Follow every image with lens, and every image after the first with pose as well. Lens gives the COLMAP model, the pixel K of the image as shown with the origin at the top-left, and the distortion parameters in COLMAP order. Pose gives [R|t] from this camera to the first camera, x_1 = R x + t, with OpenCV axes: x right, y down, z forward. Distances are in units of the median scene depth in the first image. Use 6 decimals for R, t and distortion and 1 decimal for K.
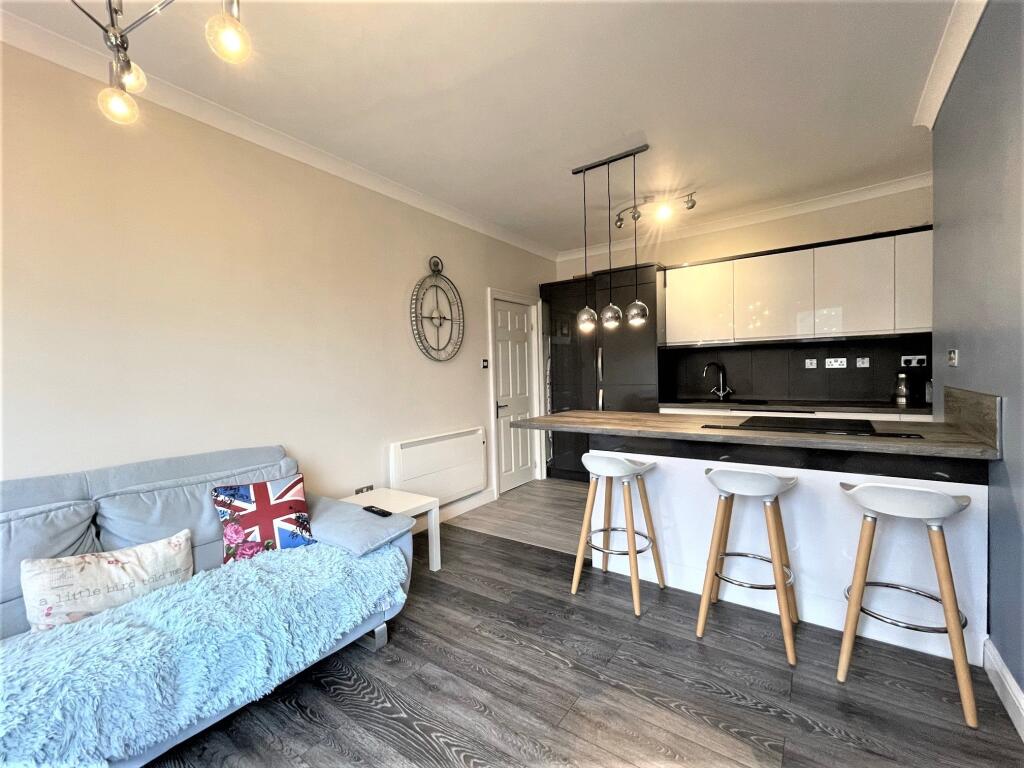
lens RADIAL K [[456.4, 0, 512.0], [0, 456.4, 384.0], [0, 0, 1]] dist [-0.000729, 0.000163]
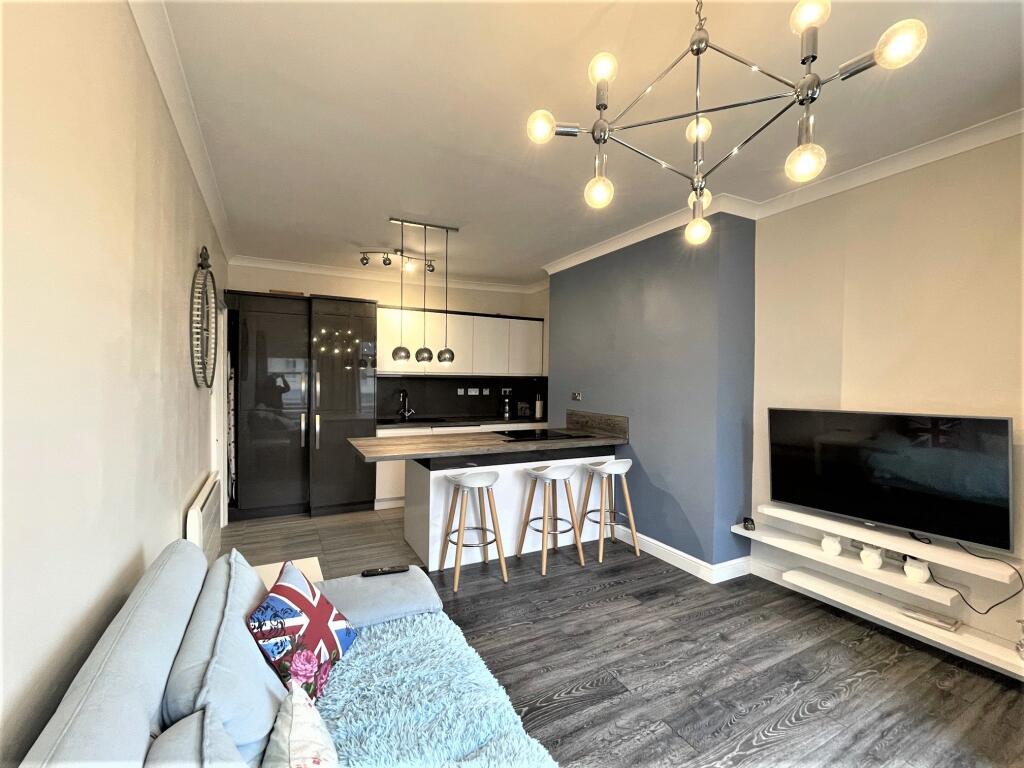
lens RADIAL K [[456.4, 0, 512.0], [0, 456.4, 384.0], [0, 0, 1]] dist [-0.000729, 0.000163]
pose [[0.433253, 0.016805, 0.901116, -0.886097], [-0.001843, 0.999841, -0.017759, -0.065592], [-0.901271, 0.006033, 0.433215, 0.338812]]
